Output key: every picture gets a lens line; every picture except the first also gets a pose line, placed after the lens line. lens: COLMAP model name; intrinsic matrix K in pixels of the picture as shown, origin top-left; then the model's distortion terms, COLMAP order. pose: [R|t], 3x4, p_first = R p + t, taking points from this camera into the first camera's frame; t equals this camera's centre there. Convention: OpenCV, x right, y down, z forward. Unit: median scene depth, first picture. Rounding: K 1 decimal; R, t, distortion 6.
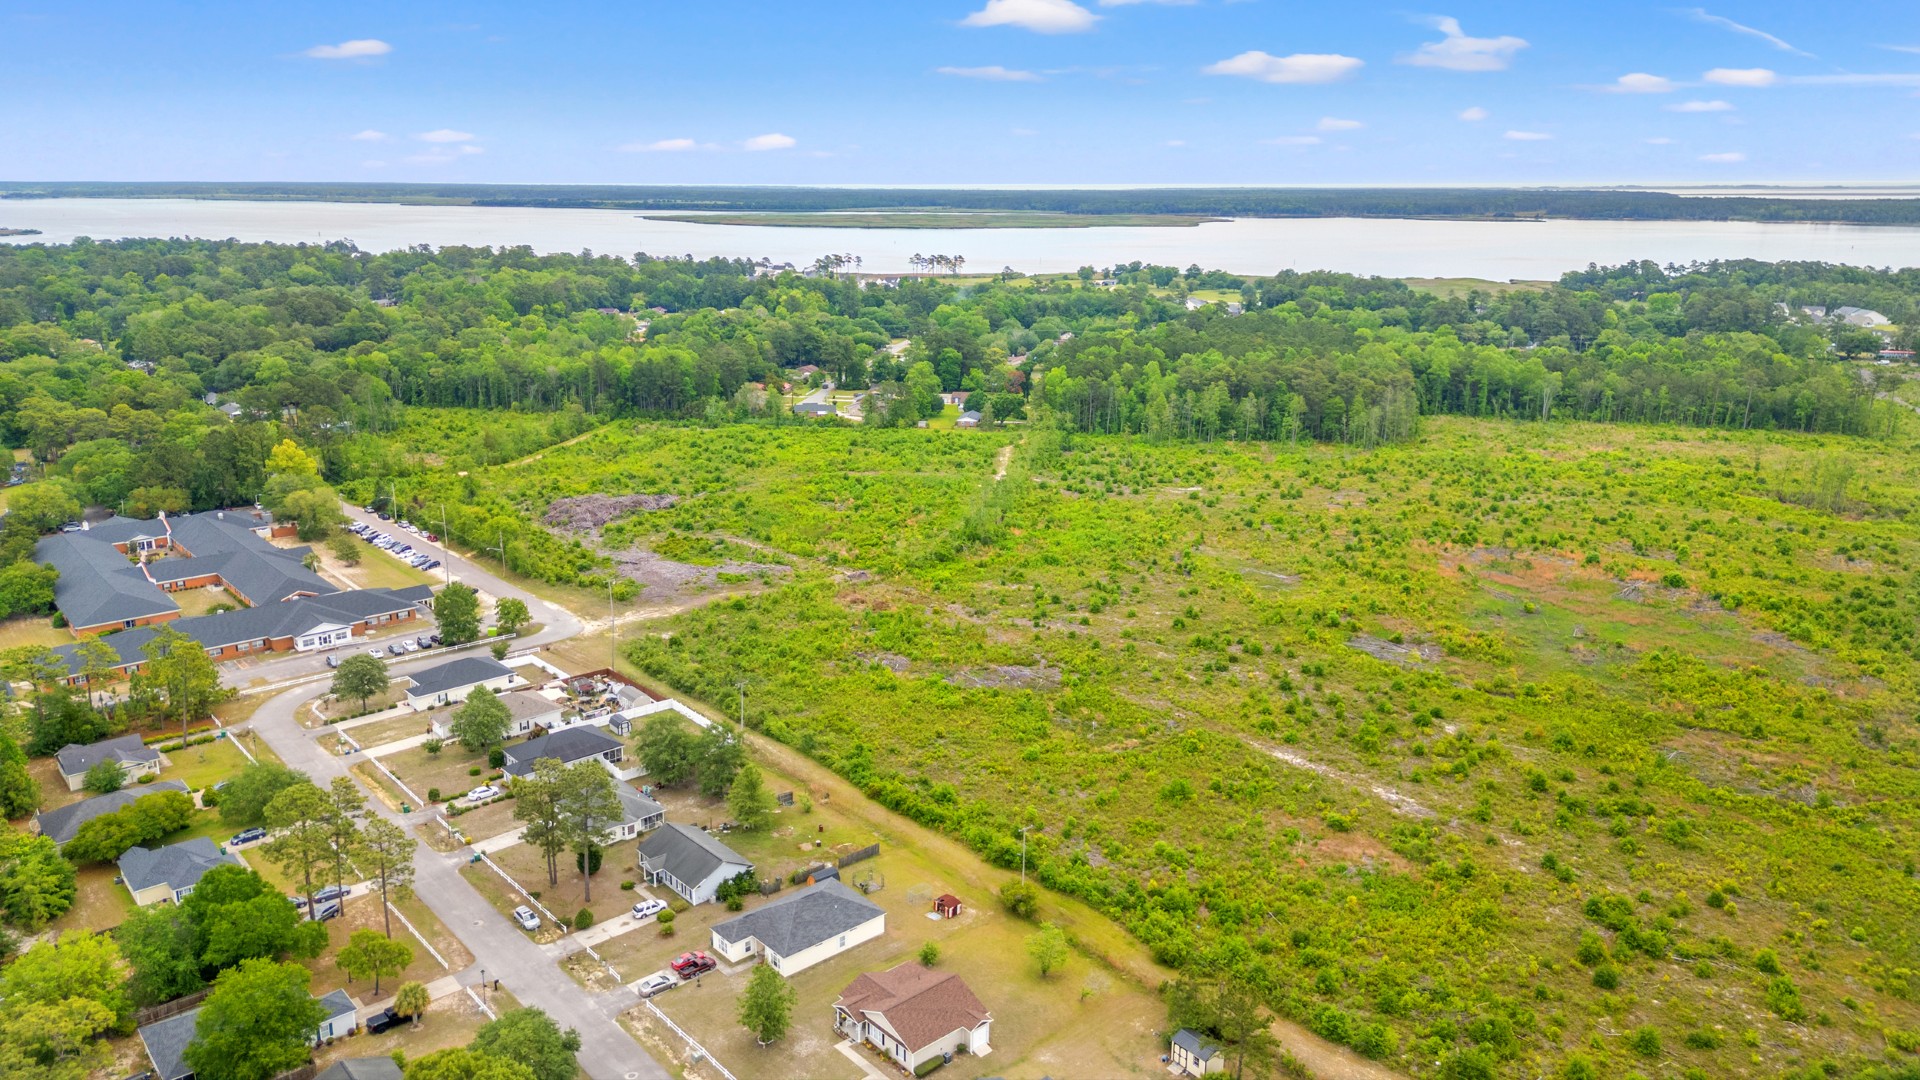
lens RADIAL K [[1300.9, 0, 960.0], [0, 1300.9, 540.0], [0, 0, 1]] dist [0.082473, -0.091990]
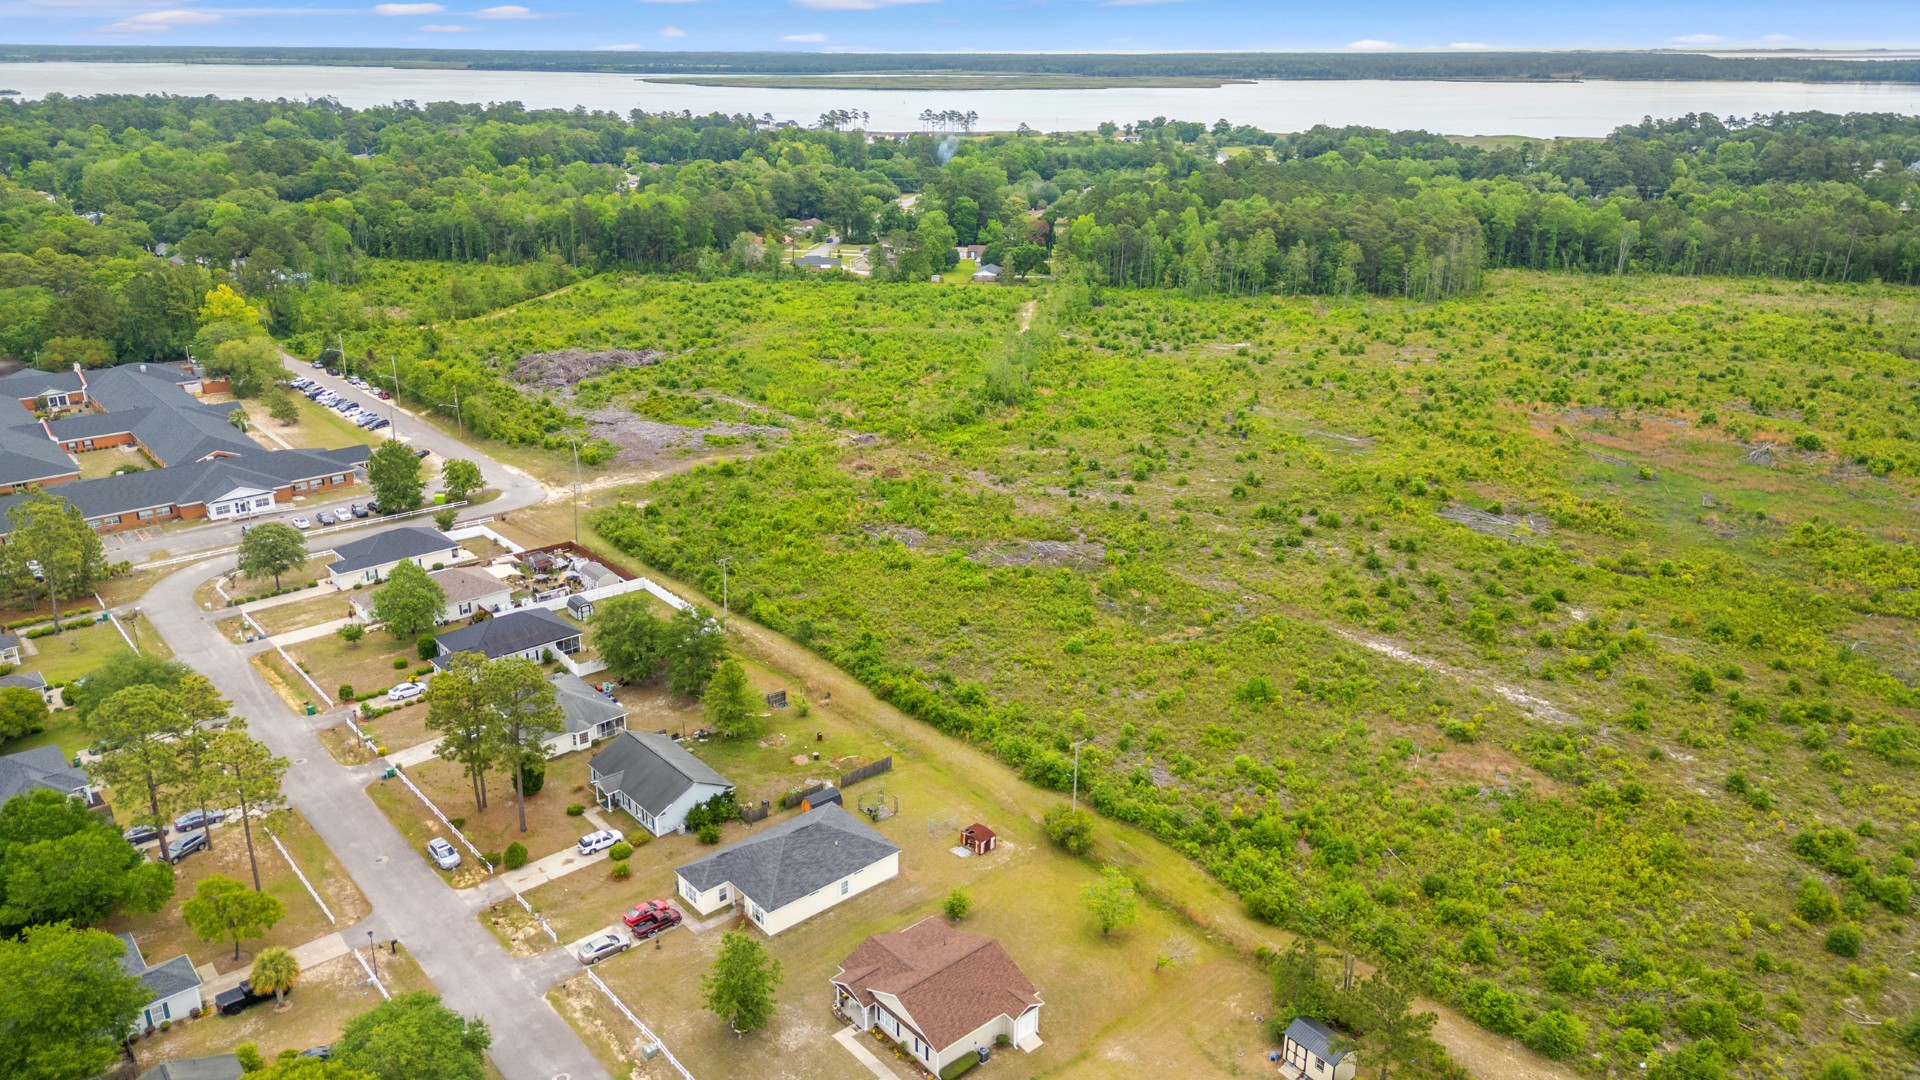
lens RADIAL K [[1300.9, 0, 960.0], [0, 1300.9, 540.0], [0, 0, 1]] dist [0.082473, -0.091990]
pose [[0.999969, 0.001879, -0.007624, -0.010123], [-0.001165, 0.995704, 0.092590, 0.018441], [0.007765, -0.092578, 0.995675, 0.158627]]
